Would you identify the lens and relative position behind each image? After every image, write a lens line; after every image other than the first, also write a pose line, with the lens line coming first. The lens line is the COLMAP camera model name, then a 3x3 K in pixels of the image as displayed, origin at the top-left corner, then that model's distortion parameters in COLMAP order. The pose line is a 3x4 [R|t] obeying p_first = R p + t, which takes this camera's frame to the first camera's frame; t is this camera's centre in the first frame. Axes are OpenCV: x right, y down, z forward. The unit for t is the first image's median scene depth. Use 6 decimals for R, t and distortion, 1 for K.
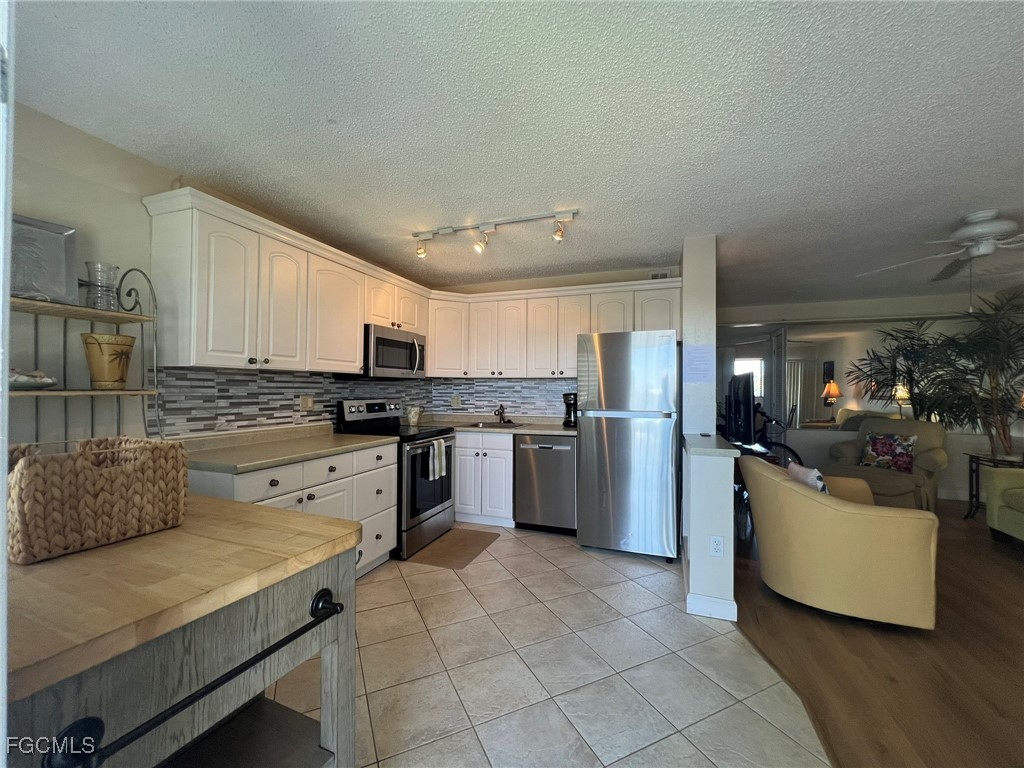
lens RADIAL K [[412.7, 0, 511.9], [0, 412.7, 386.4], [0, 0, 1]] dist [0.001009, 0.000772]
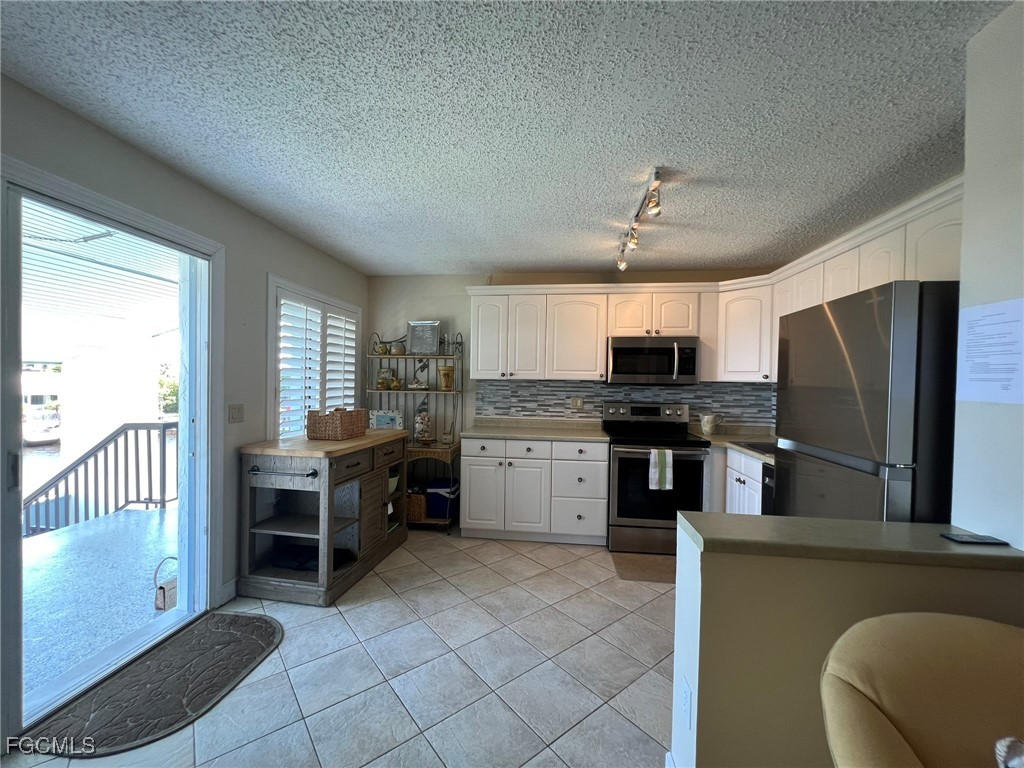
lens RADIAL K [[412.7, 0, 510.2], [0, 412.7, 385.3], [0, 0, 1]] dist [0.001009, 0.000772]
pose [[0.231467, 0.009369, -0.972798, 0.764392], [-0.008591, 0.999934, 0.007586, -0.025175], [0.972805, 0.006602, 0.231532, 0.507986]]
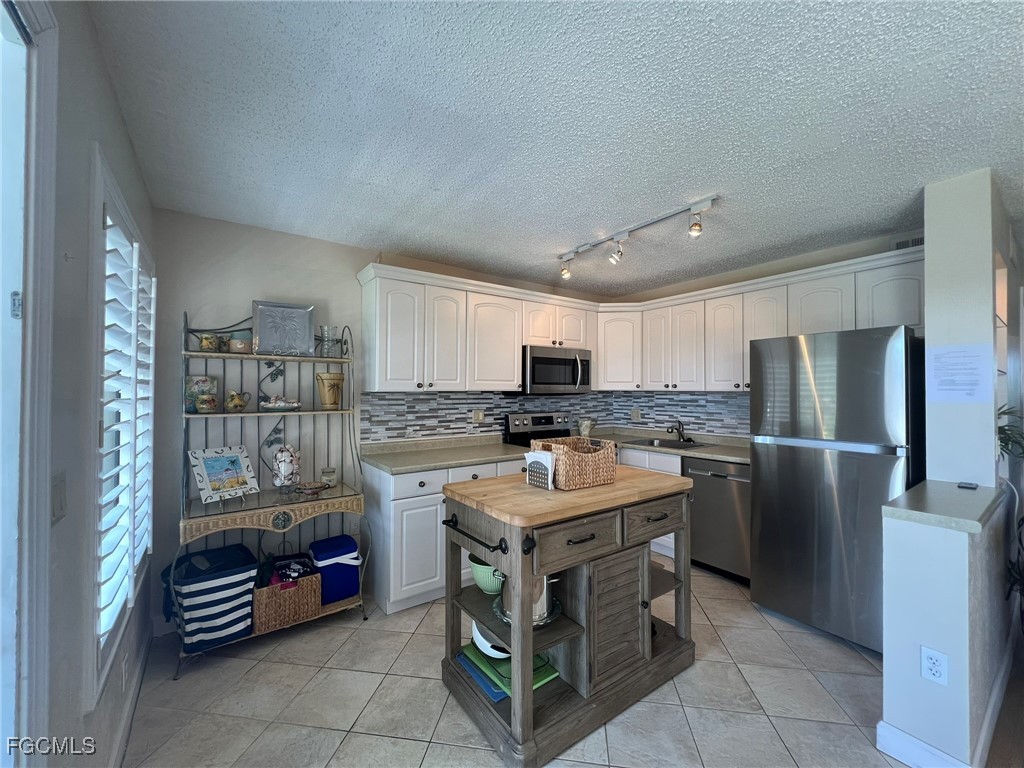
lens RADIAL K [[412.7, 0, 511.9], [0, 412.7, 385.4], [0, 0, 1]] dist [0.001009, 0.000772]
pose [[0.830562, -0.011629, -0.556805, 0.249143], [0.006562, 0.999917, -0.011095, -0.035951], [0.556888, 0.005561, 0.830569, 0.077422]]
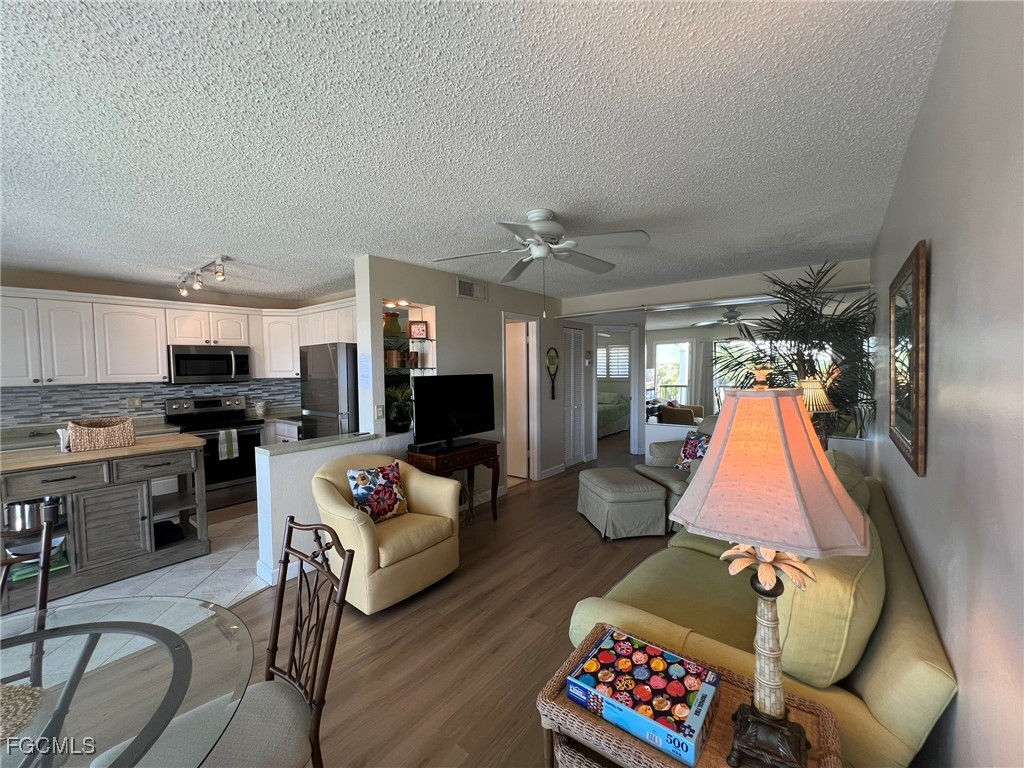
lens RADIAL K [[412.7, 0, 508.9], [0, 412.7, 387.0], [0, 0, 1]] dist [0.001009, 0.000772]
pose [[0.946796, -0.003879, -0.321811, 1.260069], [0.022083, 0.998354, 0.052936, -0.064614], [0.321075, -0.057227, 0.945323, 0.060038]]
